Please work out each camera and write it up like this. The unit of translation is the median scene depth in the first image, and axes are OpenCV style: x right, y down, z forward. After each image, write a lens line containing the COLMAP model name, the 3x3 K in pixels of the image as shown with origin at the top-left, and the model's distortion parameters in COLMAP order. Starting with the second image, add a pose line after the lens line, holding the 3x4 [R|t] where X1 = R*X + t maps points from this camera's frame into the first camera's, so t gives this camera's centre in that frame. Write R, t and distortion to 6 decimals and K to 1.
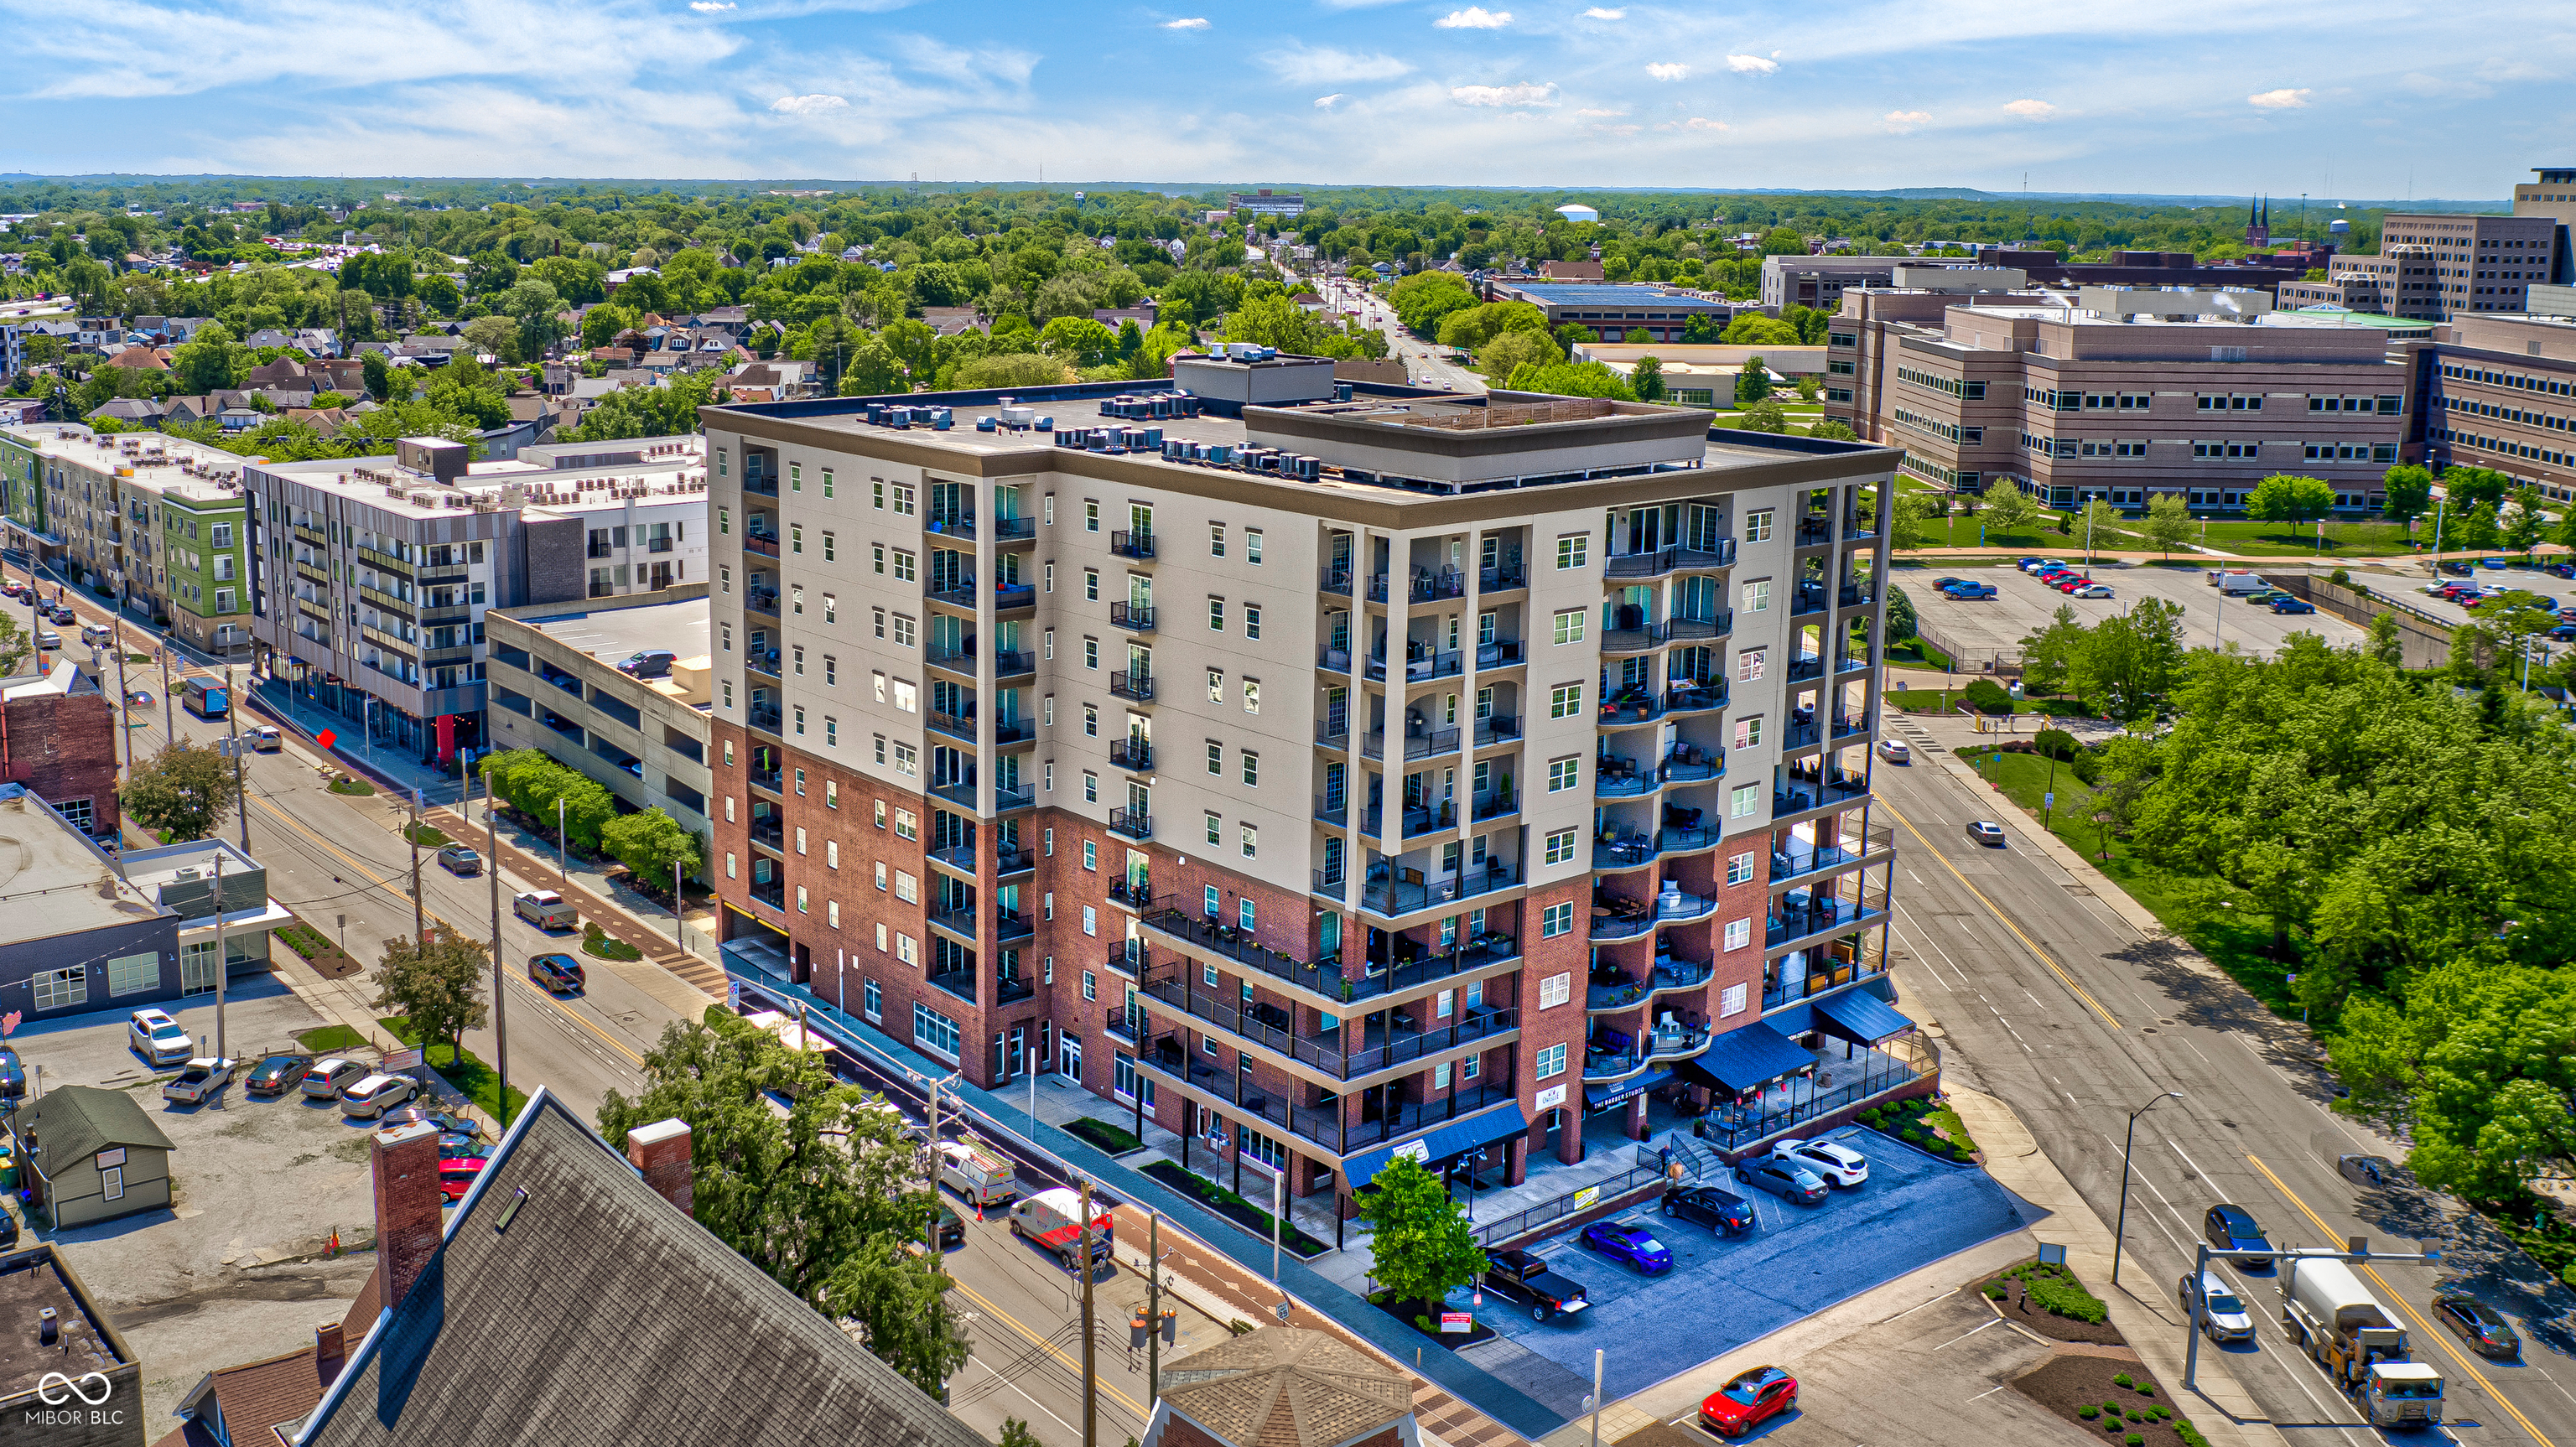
lens RADIAL K [[2324.5, 0, 1163.3], [0, 2324.5, 670.1], [0, 0, 1]] dist [-0.030165, 0.019281]
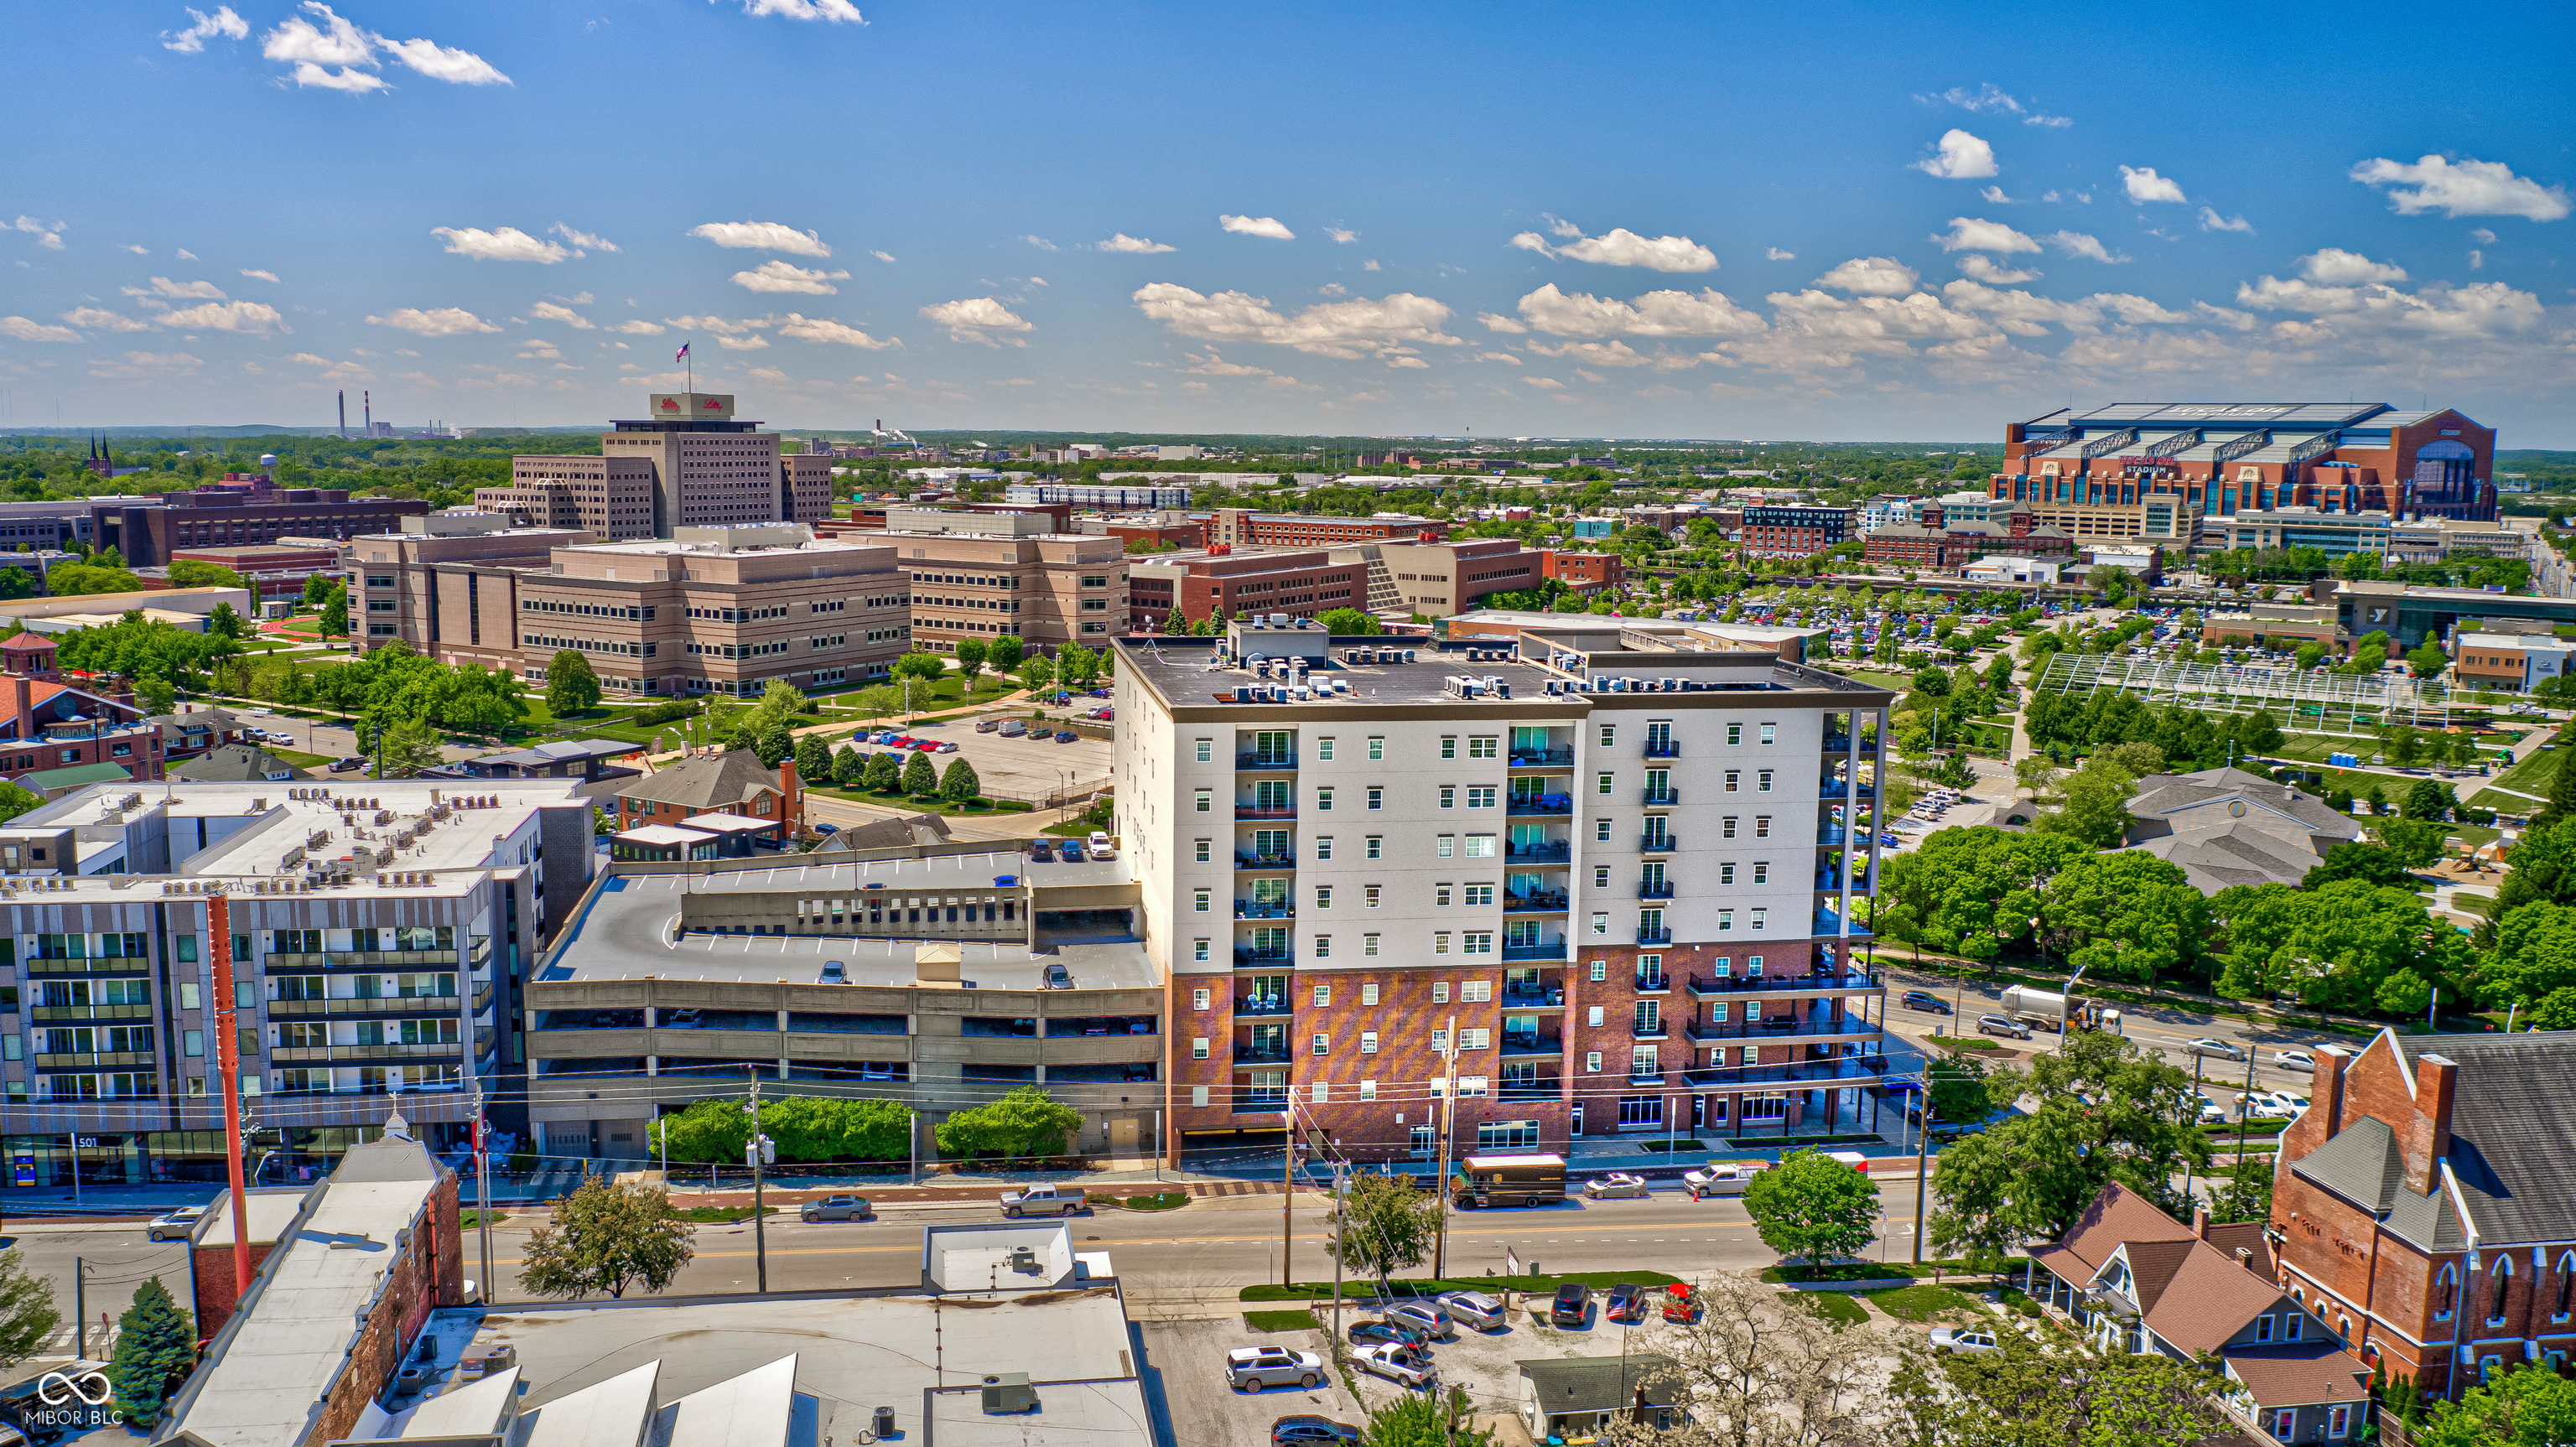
lens RADIAL K [[1997.7, 0, 1202.9], [0, 1997.7, 716.3], [0, 0, 1]] dist [-0.034976, -0.007022]
pose [[0.511431, -0.125350, 0.850133, -1.191843], [0.171694, 0.984262, 0.041838, -0.170023], [-0.841998, 0.124565, 0.524903, 0.537168]]
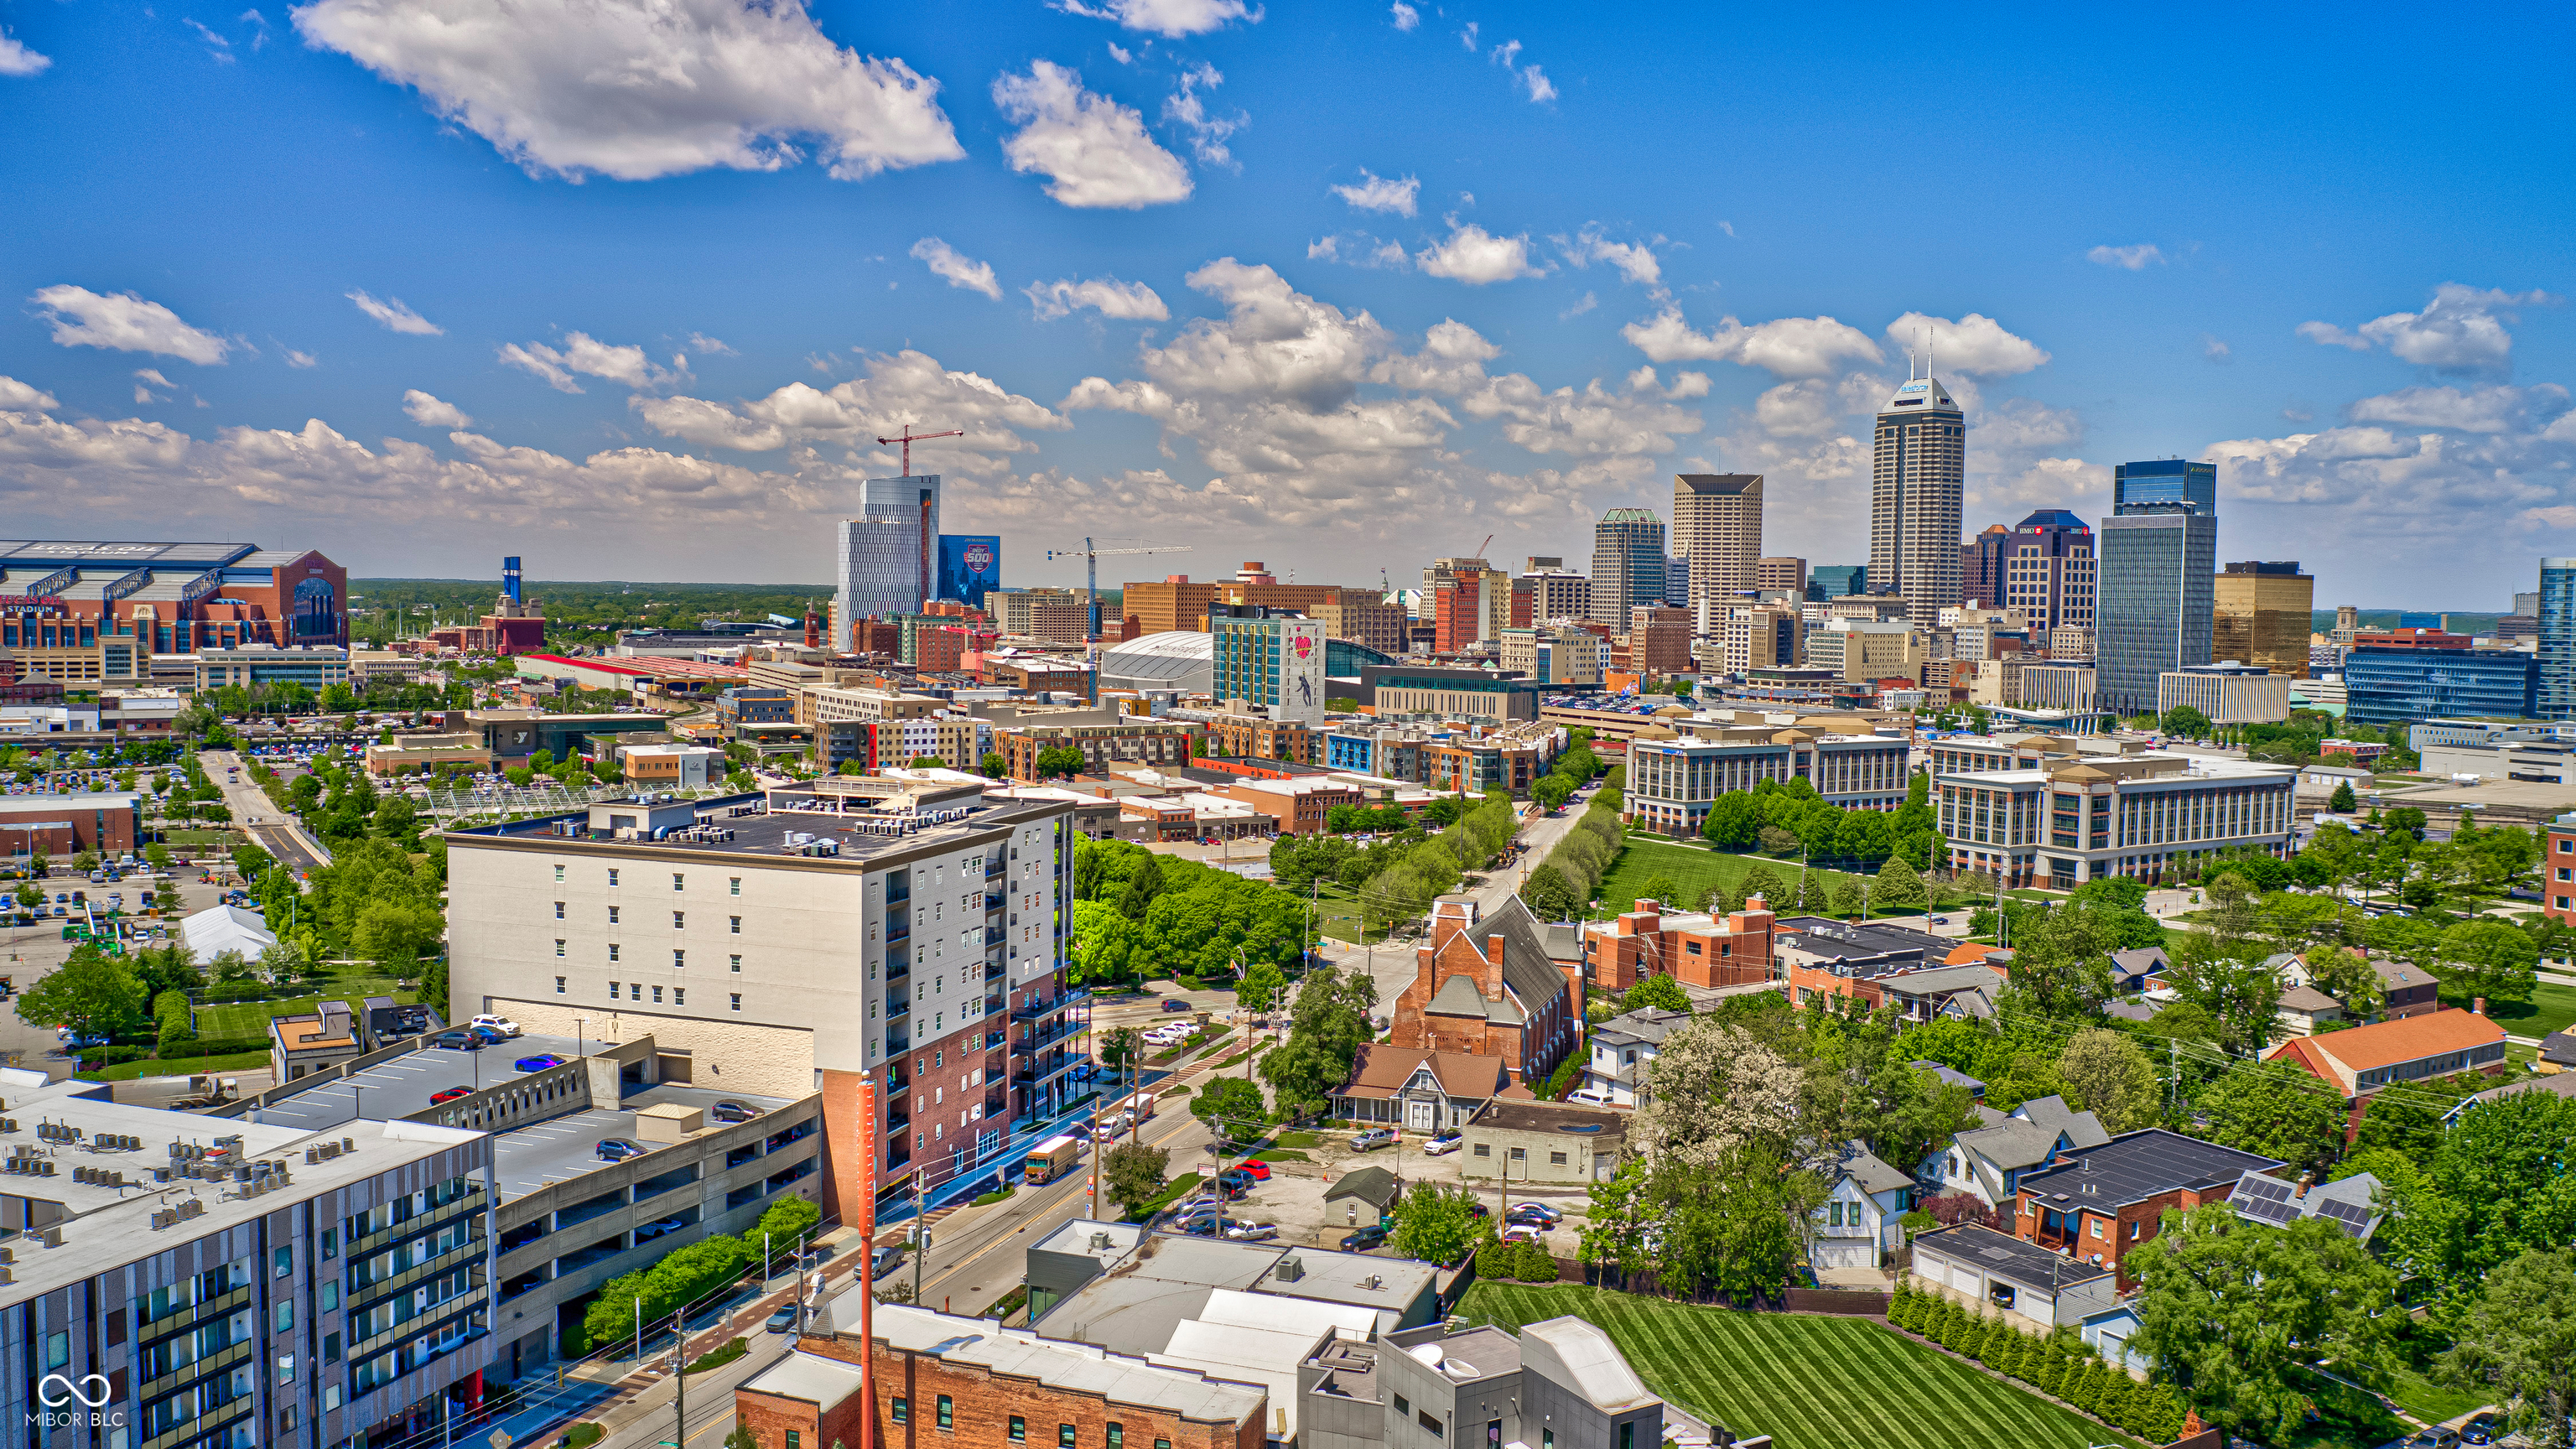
lens RADIAL K [[1997.9, 0, 1294.2], [0, 1997.9, 731.2], [0, 0, 1]] dist [-0.034976, -0.007022]
pose [[-0.545905, -0.076565, 0.834342, -1.619696], [0.151773, 0.970304, 0.188346, -0.452354], [-0.823986, 0.229450, -0.518073, 1.626136]]
